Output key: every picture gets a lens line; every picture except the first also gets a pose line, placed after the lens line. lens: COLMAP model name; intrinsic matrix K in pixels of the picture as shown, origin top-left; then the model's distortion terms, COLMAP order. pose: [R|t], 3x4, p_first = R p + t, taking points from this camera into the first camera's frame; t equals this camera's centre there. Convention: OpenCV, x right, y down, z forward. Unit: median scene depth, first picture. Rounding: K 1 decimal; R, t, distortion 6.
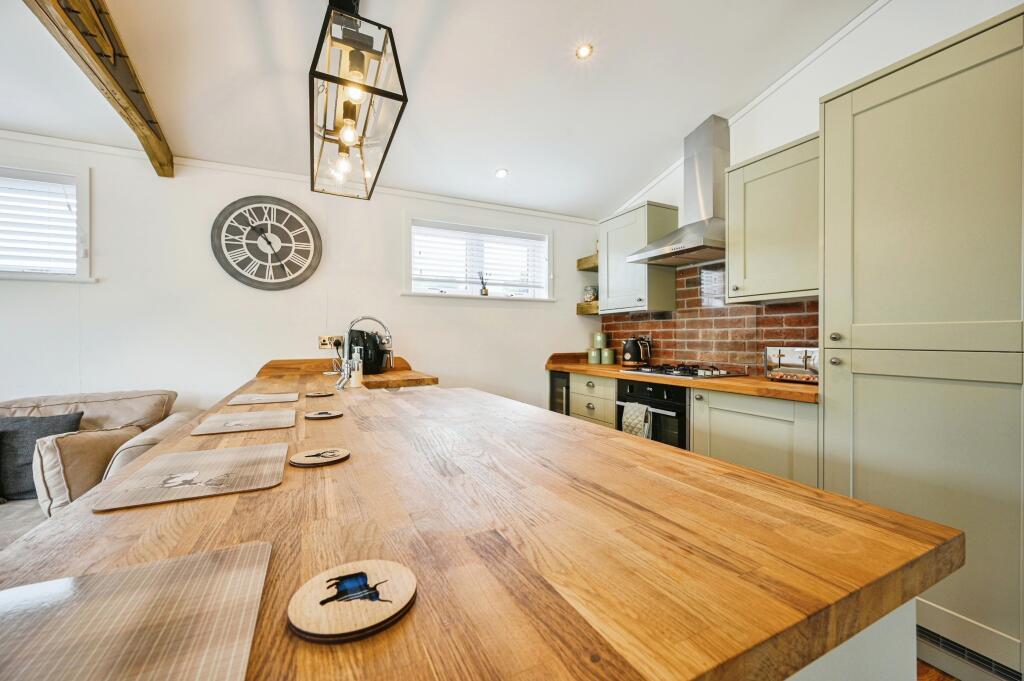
lens RADIAL K [[400.4, 0, 515.2], [0, 400.4, 342.6], [0, 0, 1]] dist [-0.000111, -0.000205]
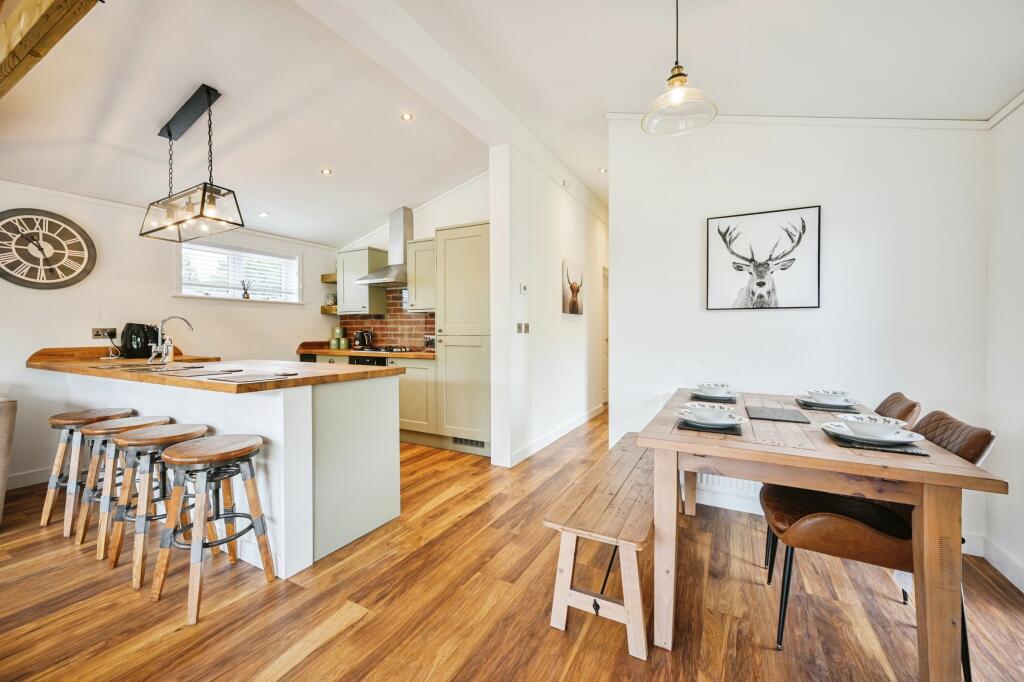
lens RADIAL K [[410.0, 0, 506.1], [0, 410.0, 338.8], [0, 0, 1]] dist [-0.001852, -0.000060]
pose [[0.833099, -0.006391, 0.553087, -0.134495], [0.003121, 0.999972, 0.006855, 0.011608], [-0.553115, -0.003985, 0.833095, -0.741614]]
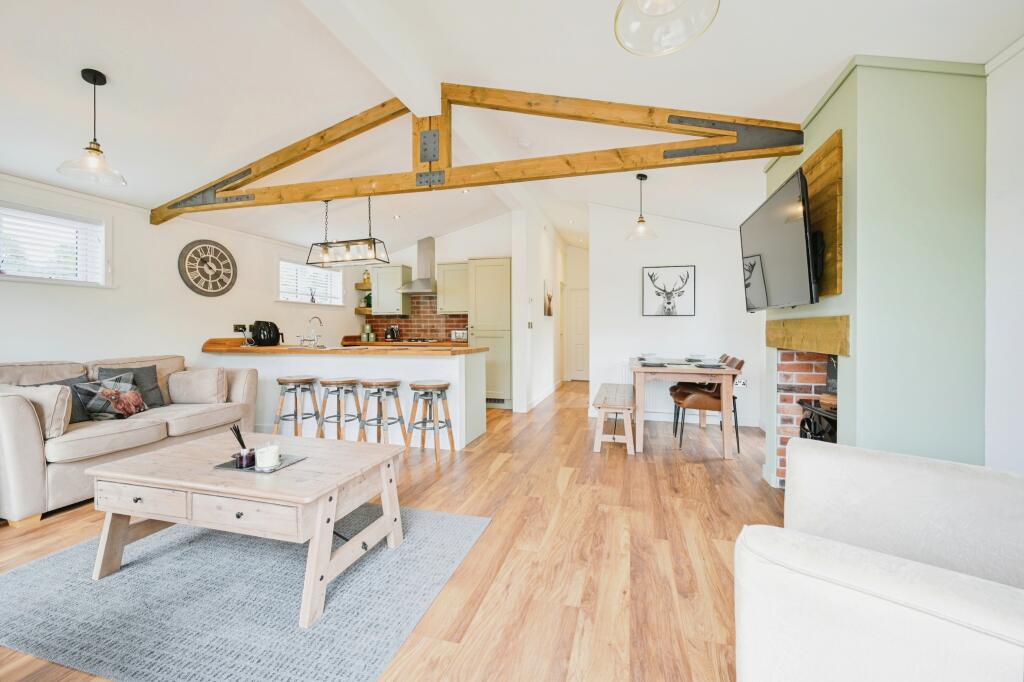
lens RADIAL K [[421.2, 0, 504.8], [0, 421.2, 338.1], [0, 0, 1]] dist [0.000602, -0.000077]
pose [[0.693288, -0.010338, 0.720586, -0.994892], [0.004965, 0.999942, 0.009568, 0.029831], [-0.720643, -0.003056, 0.693300, -1.060113]]
